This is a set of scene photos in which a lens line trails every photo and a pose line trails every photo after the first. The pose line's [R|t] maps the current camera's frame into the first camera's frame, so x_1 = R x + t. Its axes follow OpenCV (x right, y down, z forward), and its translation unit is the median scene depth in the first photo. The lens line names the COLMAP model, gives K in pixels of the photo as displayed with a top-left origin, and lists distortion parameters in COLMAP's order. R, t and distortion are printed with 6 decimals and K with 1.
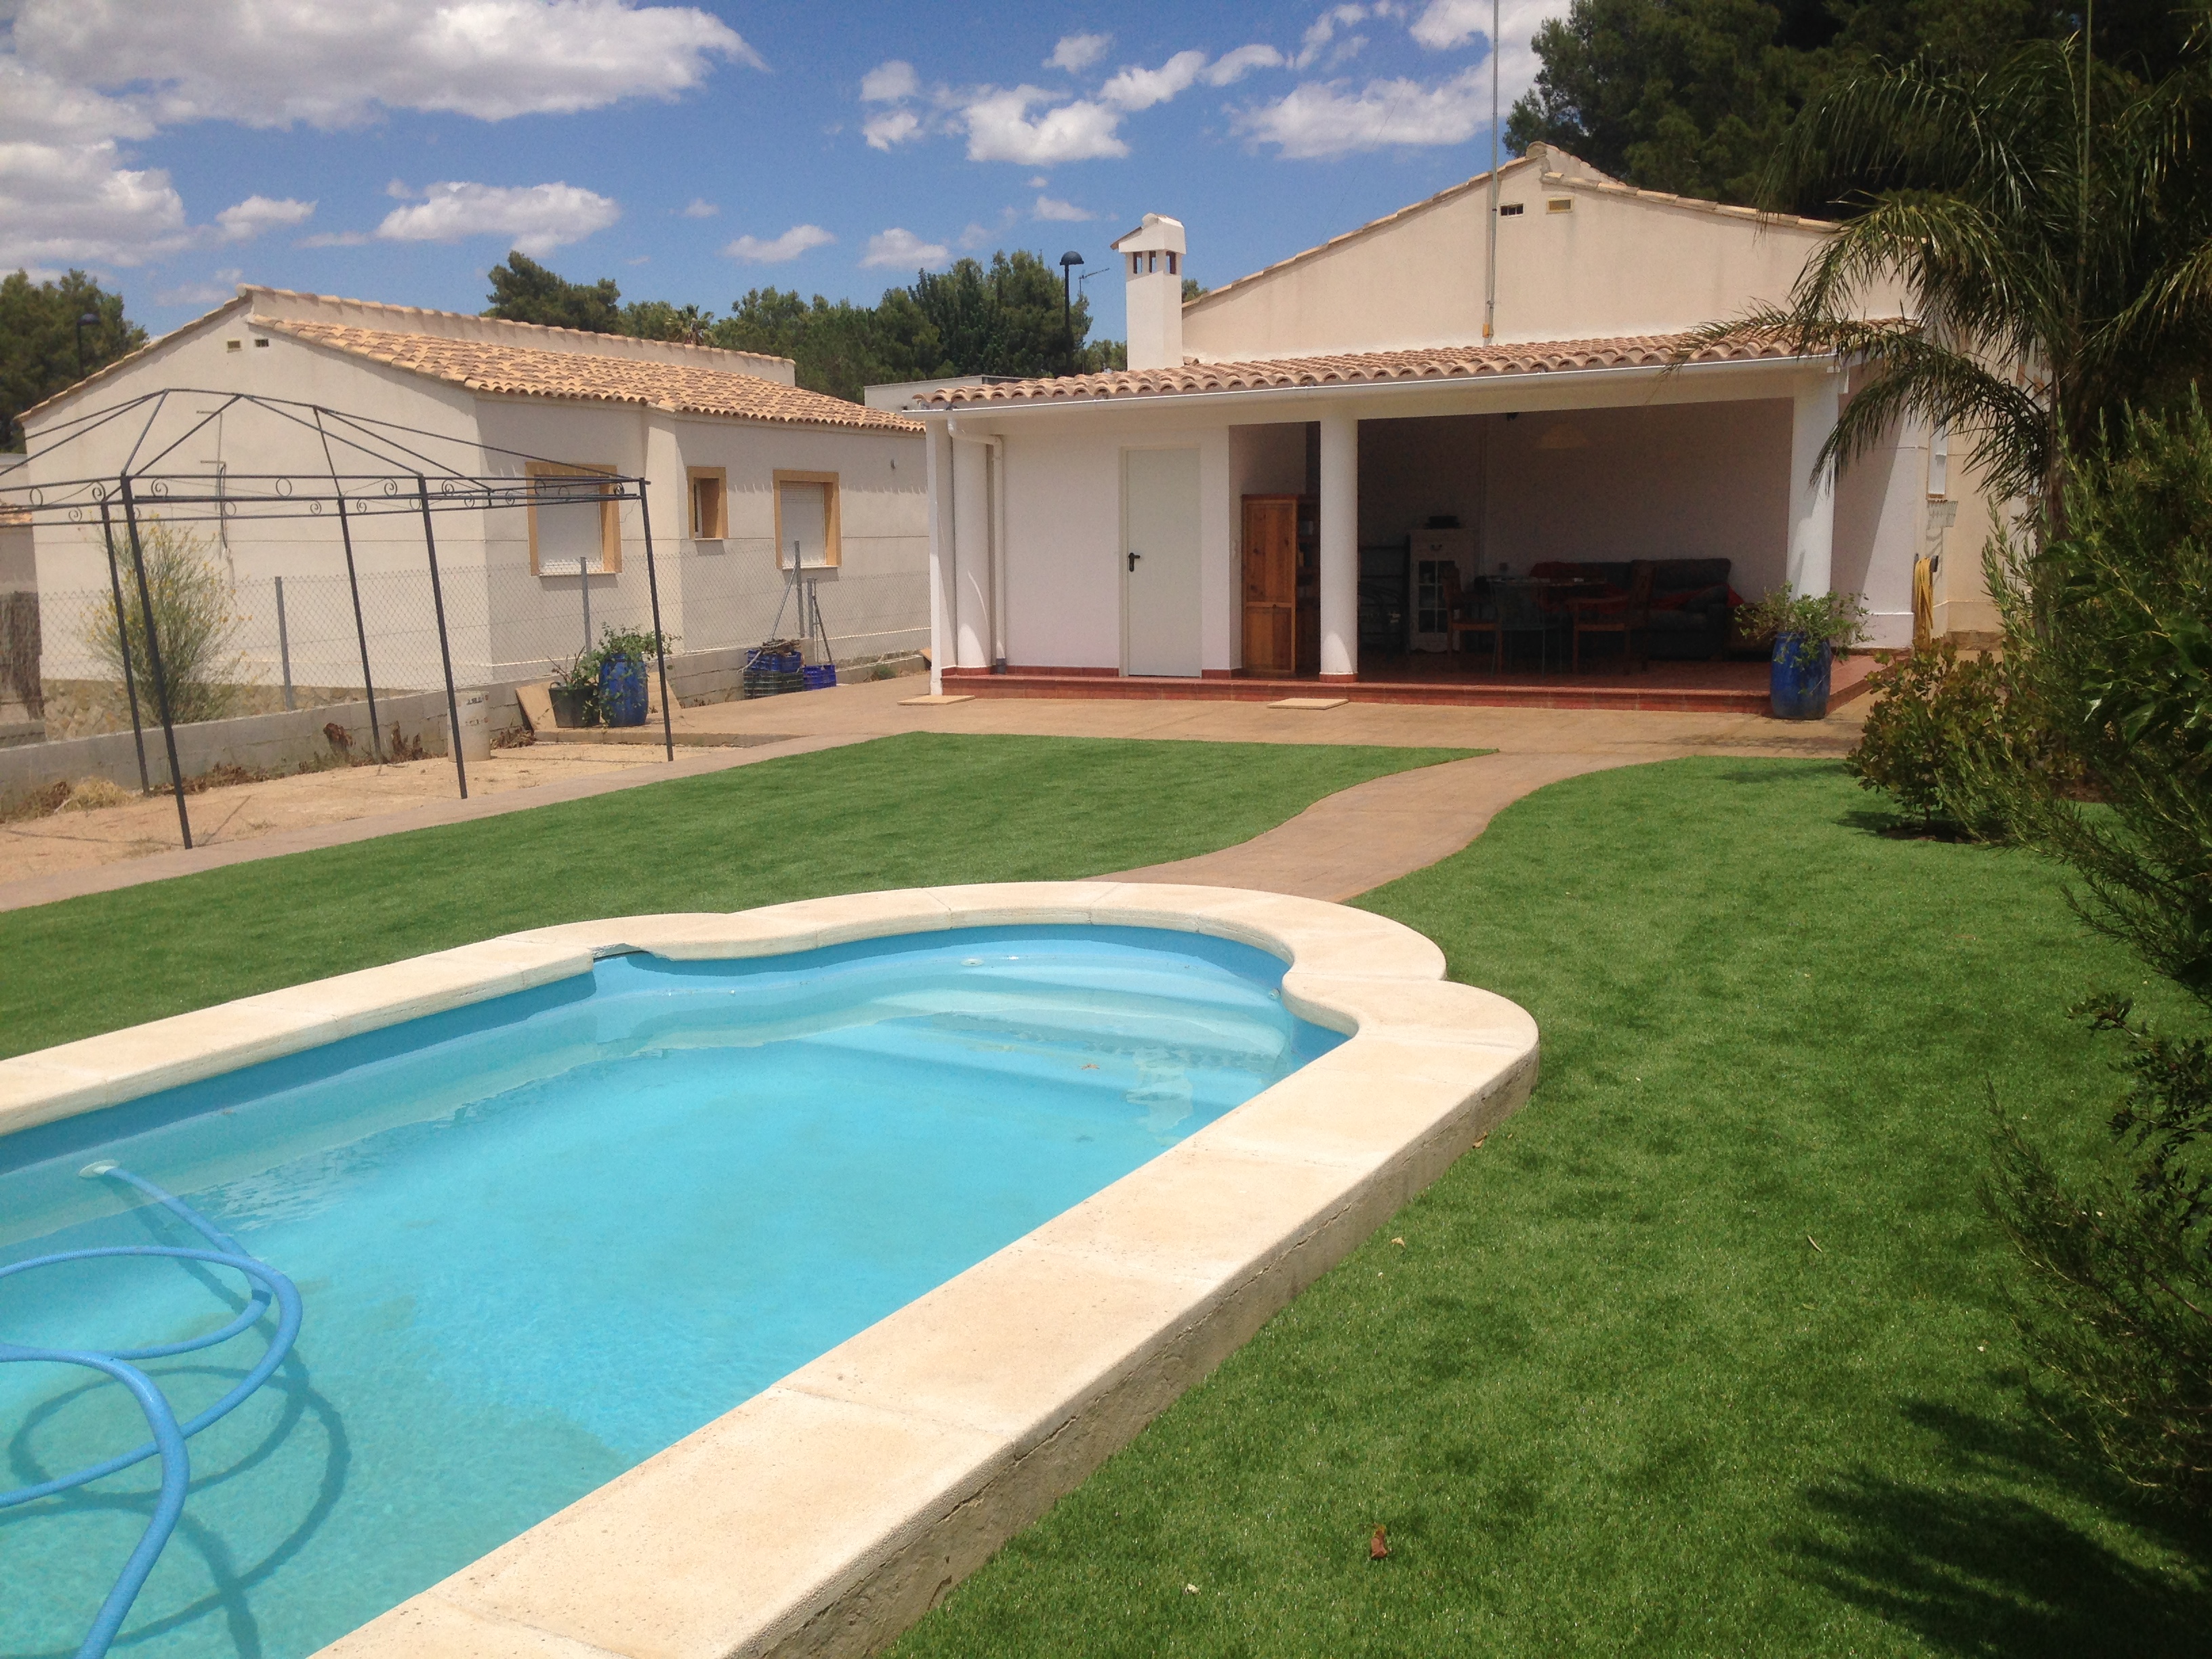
lens RADIAL K [[2011.7, 0, 1103.4], [0, 2011.7, 838.5], [0, 0, 1]] dist [0.058170, -0.060712]
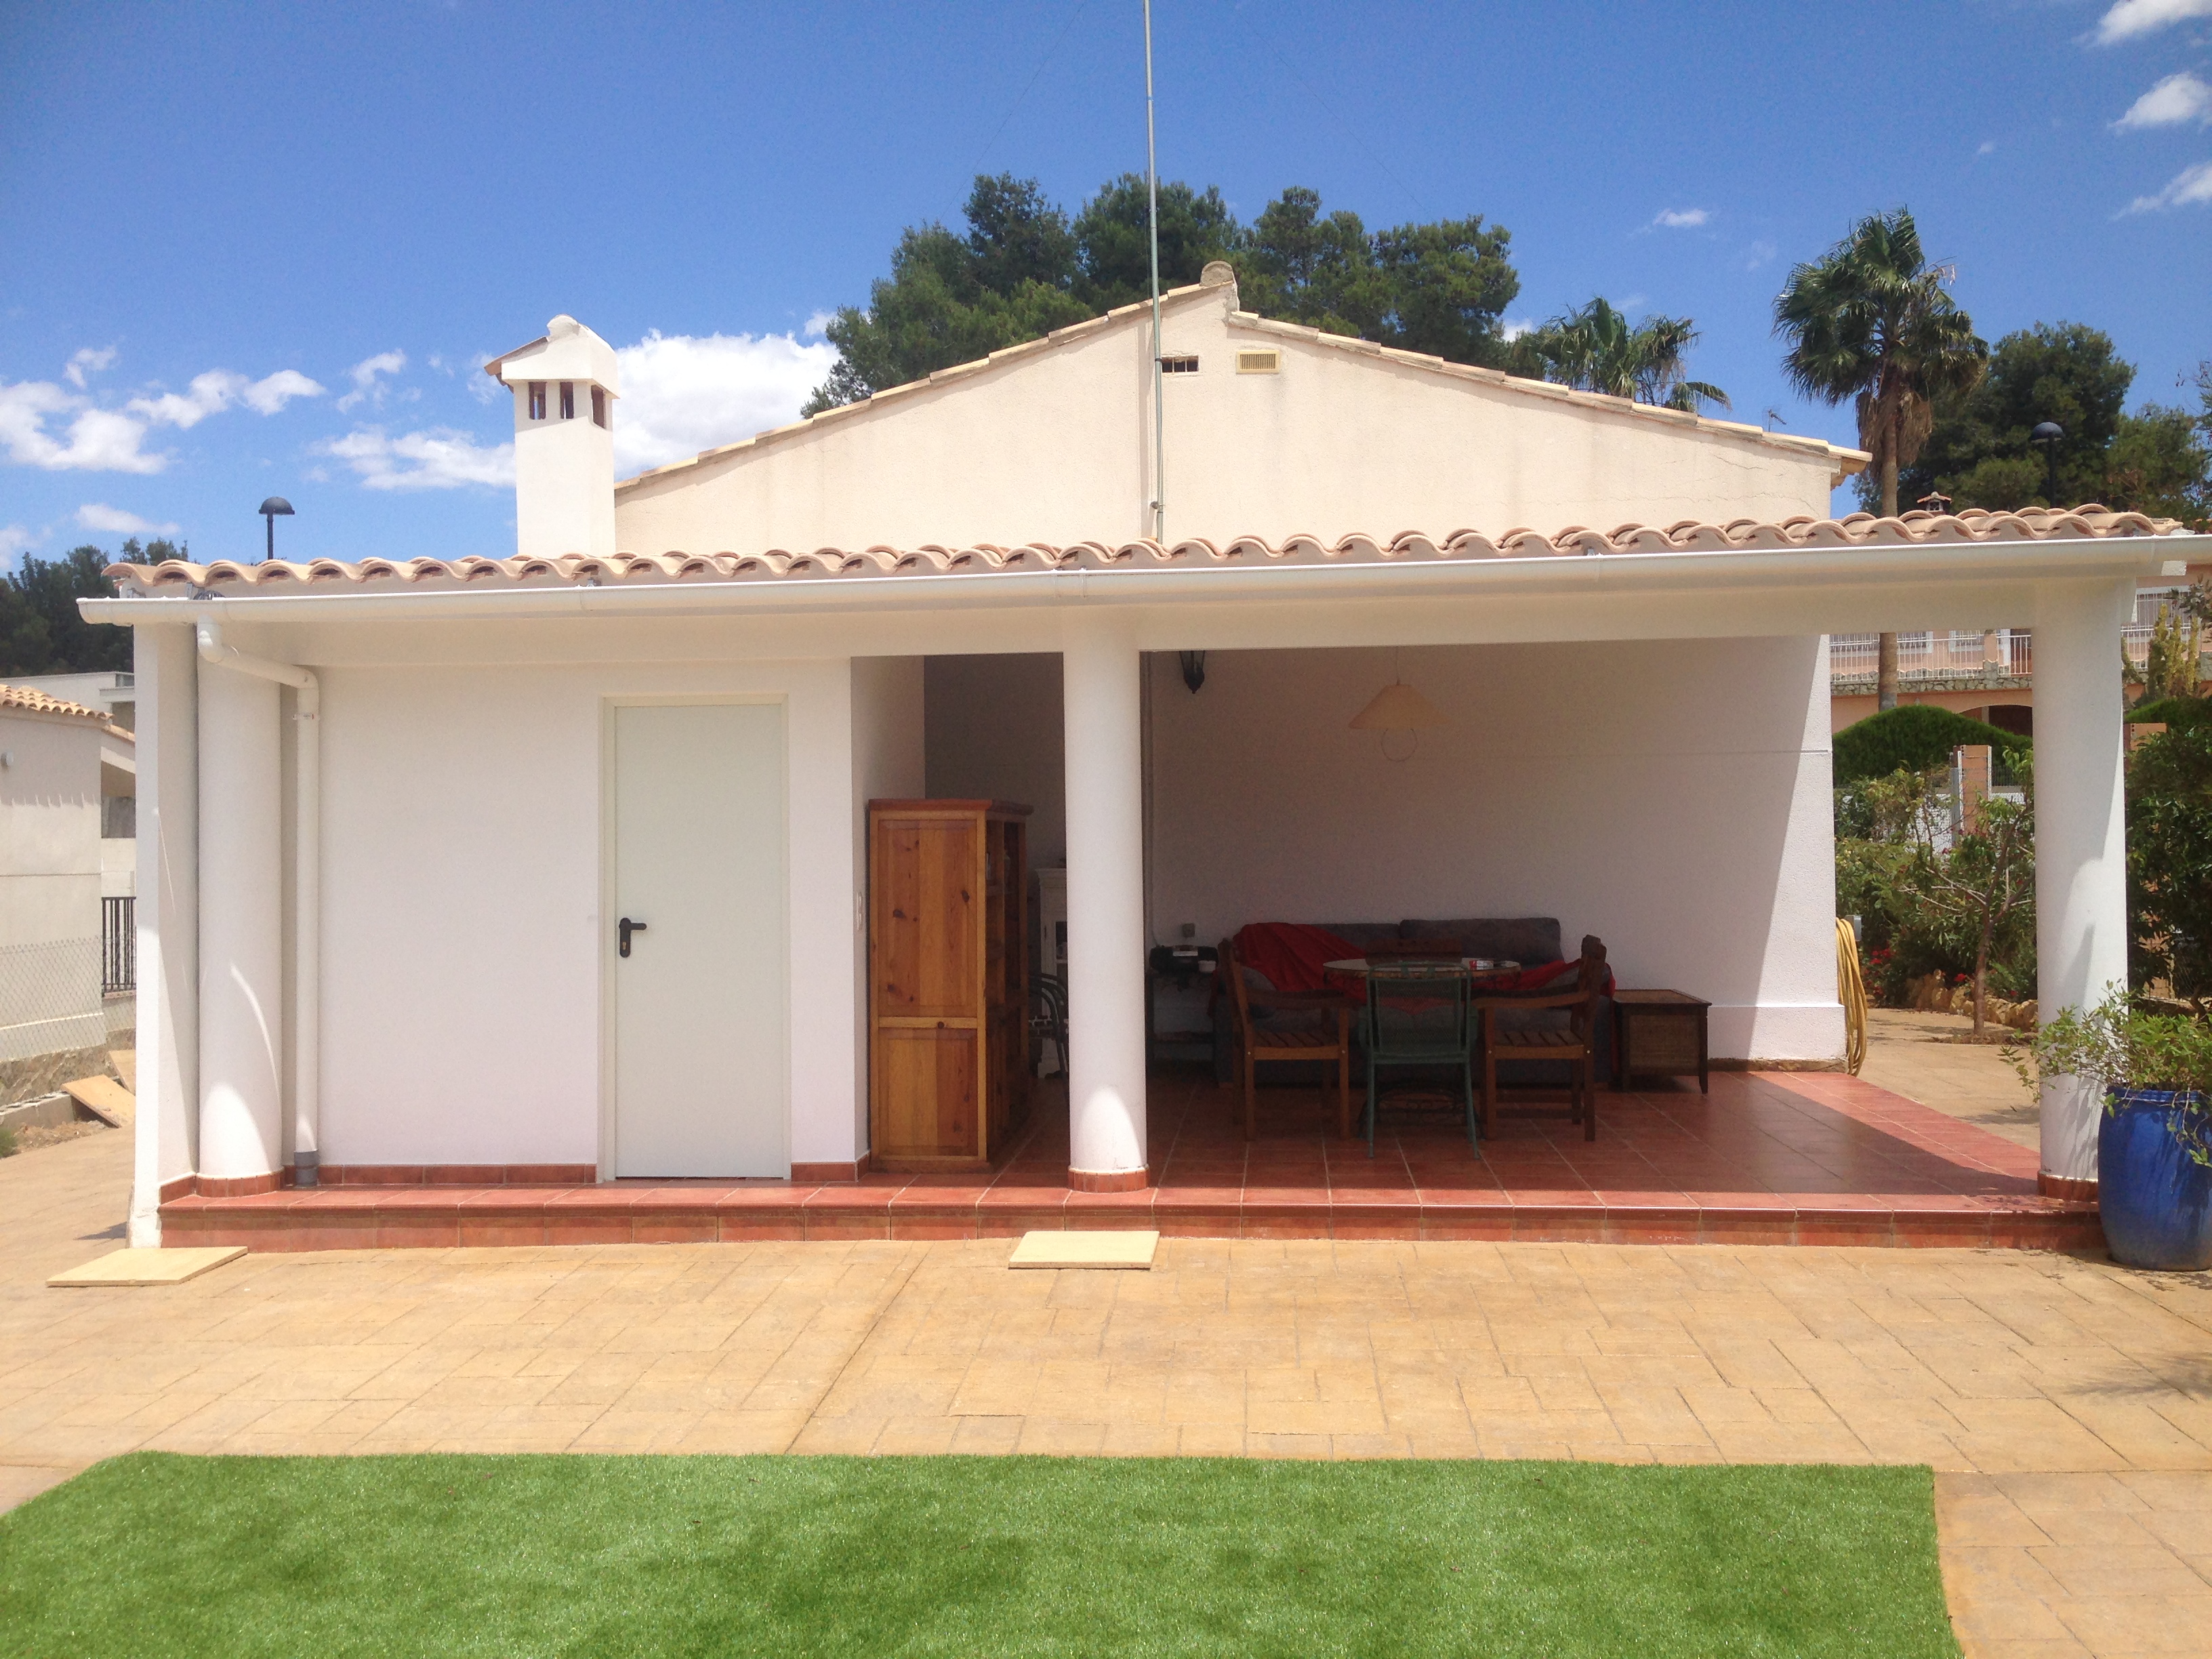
lens RADIAL K [[2011.7, 0, 1122.1], [0, 2011.7, 823.1], [0, 0, 1]] dist [0.058170, -0.060712]
pose [[0.916223, 0.010833, 0.400521, -0.067461], [0.058065, 0.985492, -0.159482, -0.080137], [-0.396438, 0.169378, 0.902301, 0.514134]]
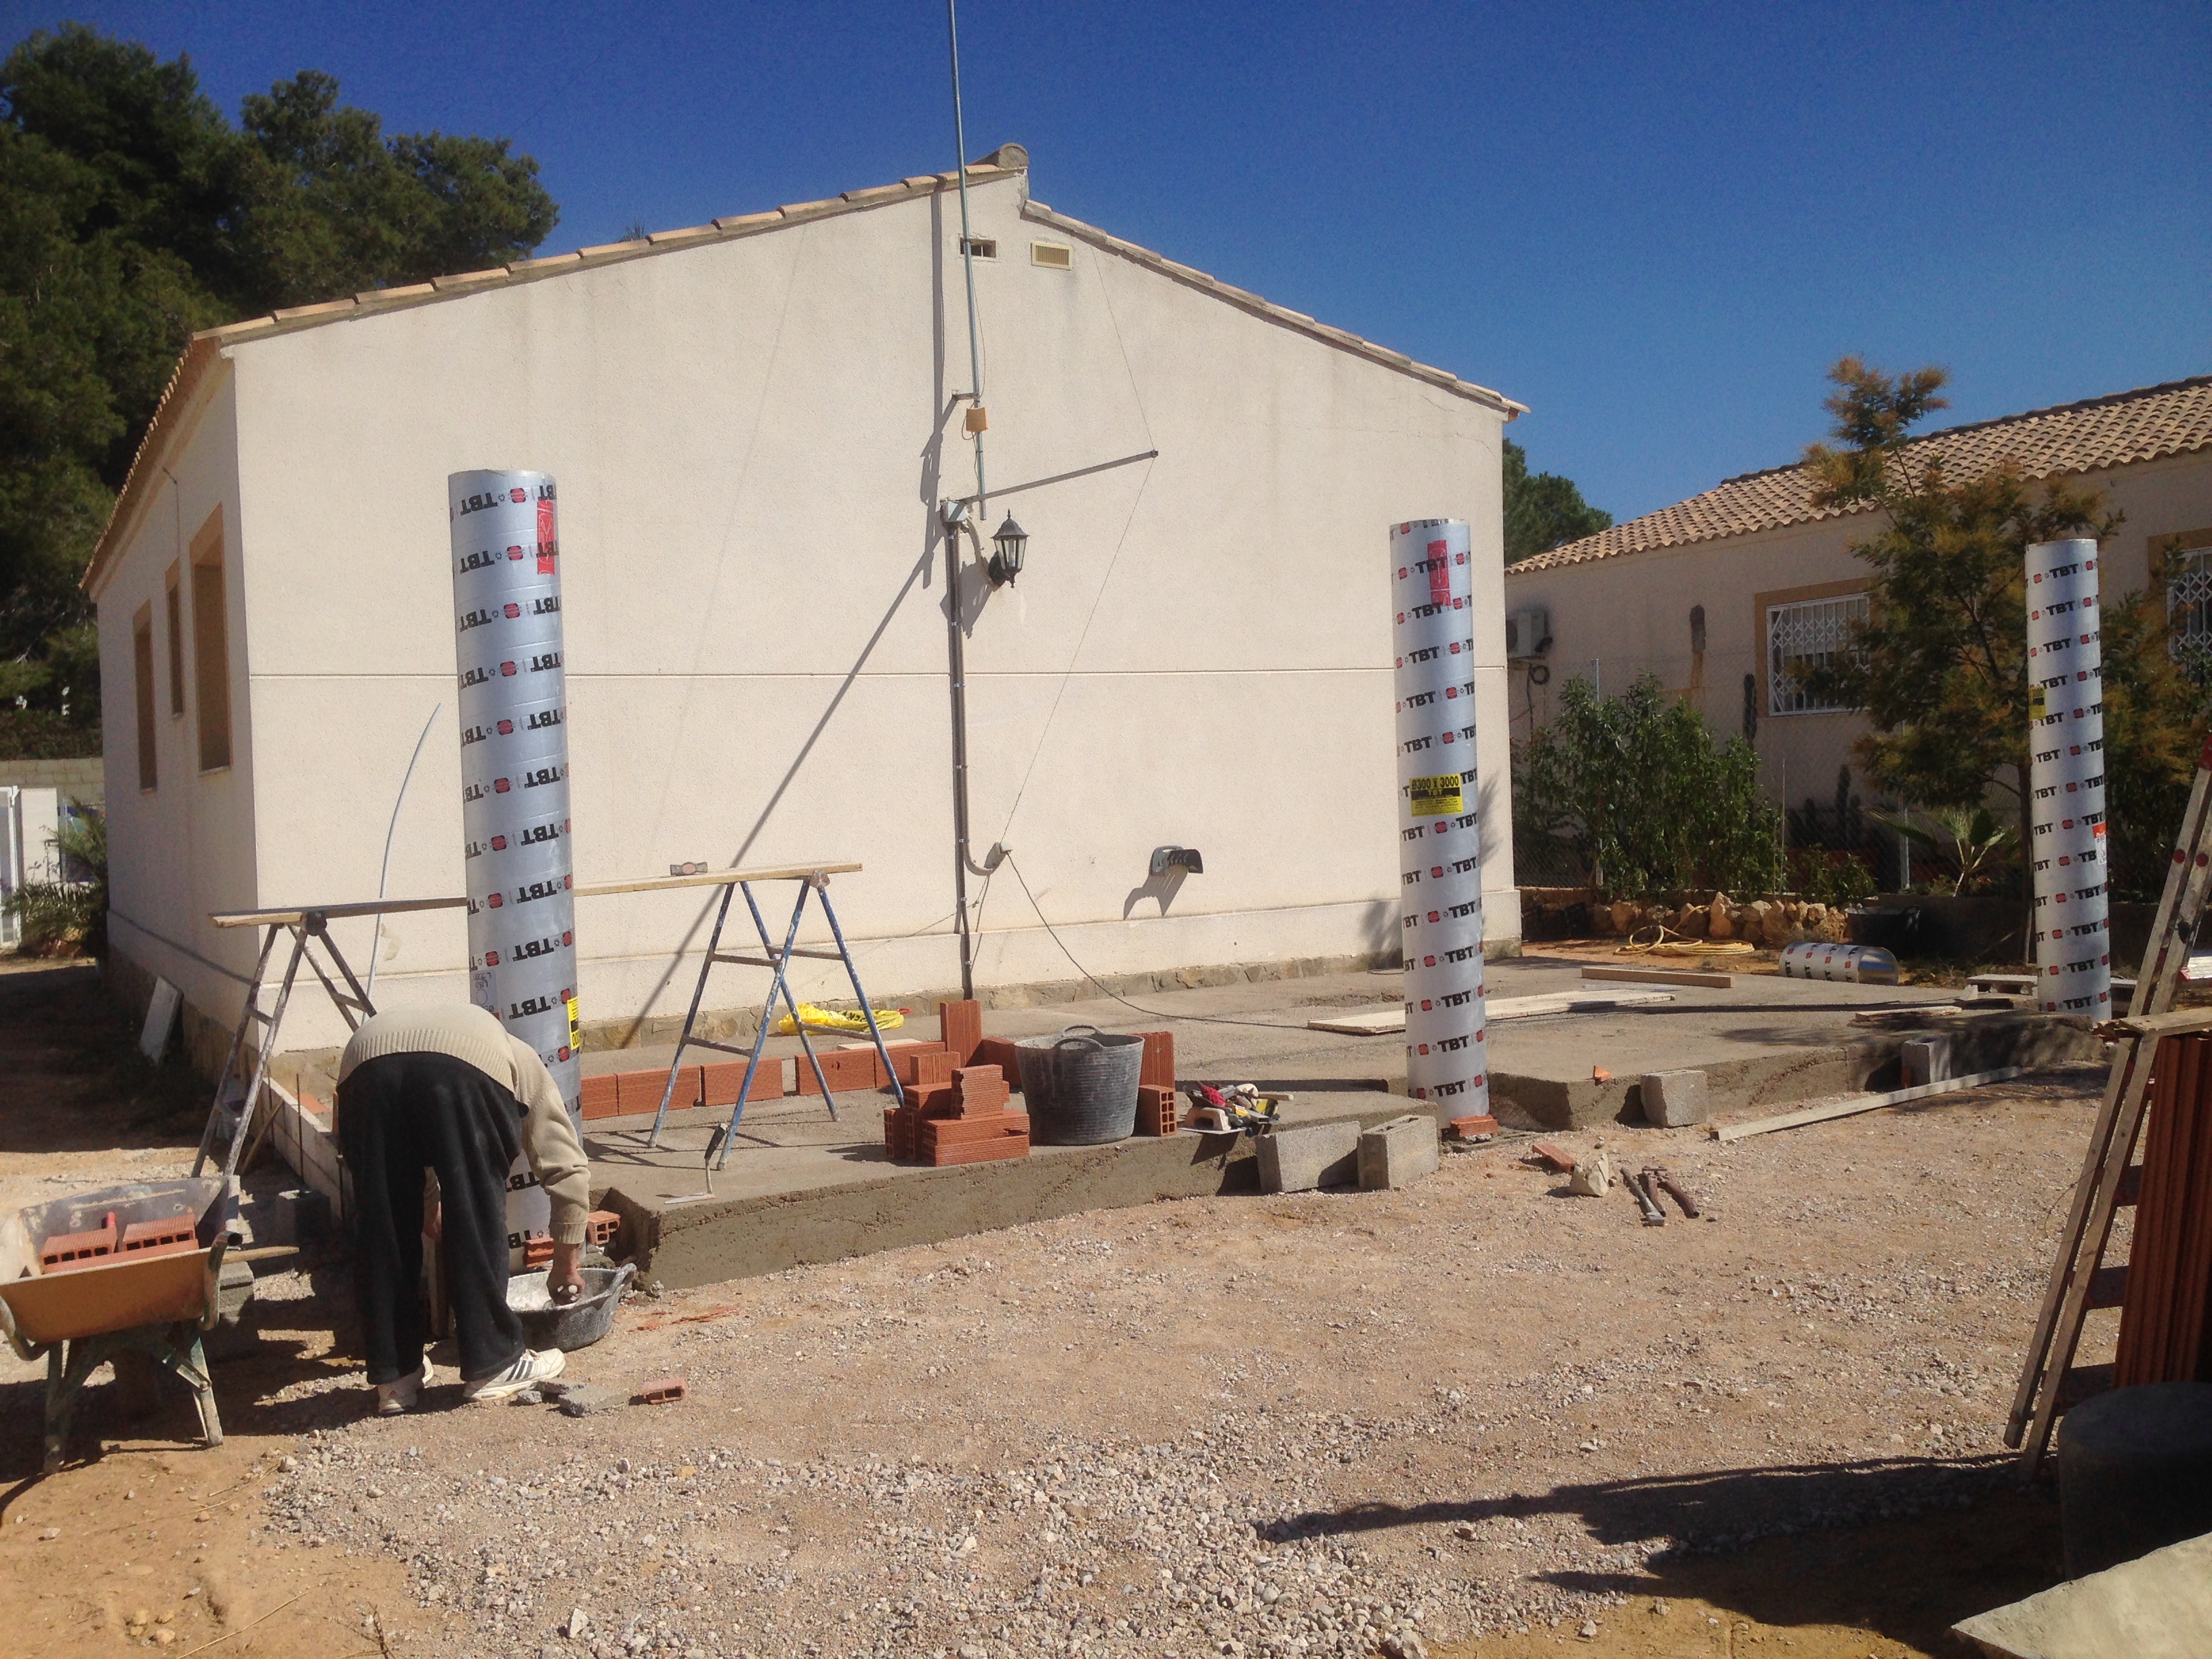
lens RADIAL K [[2011.7, 0, 1099.7], [0, 2011.7, 822.2], [0, 0, 1]] dist [0.058170, -0.060712]
pose [[0.541935, -0.018220, 0.840223, -0.295572], [0.157696, 0.984212, -0.080370, -0.104424], [-0.825493, 0.176055, 0.536252, 0.752058]]
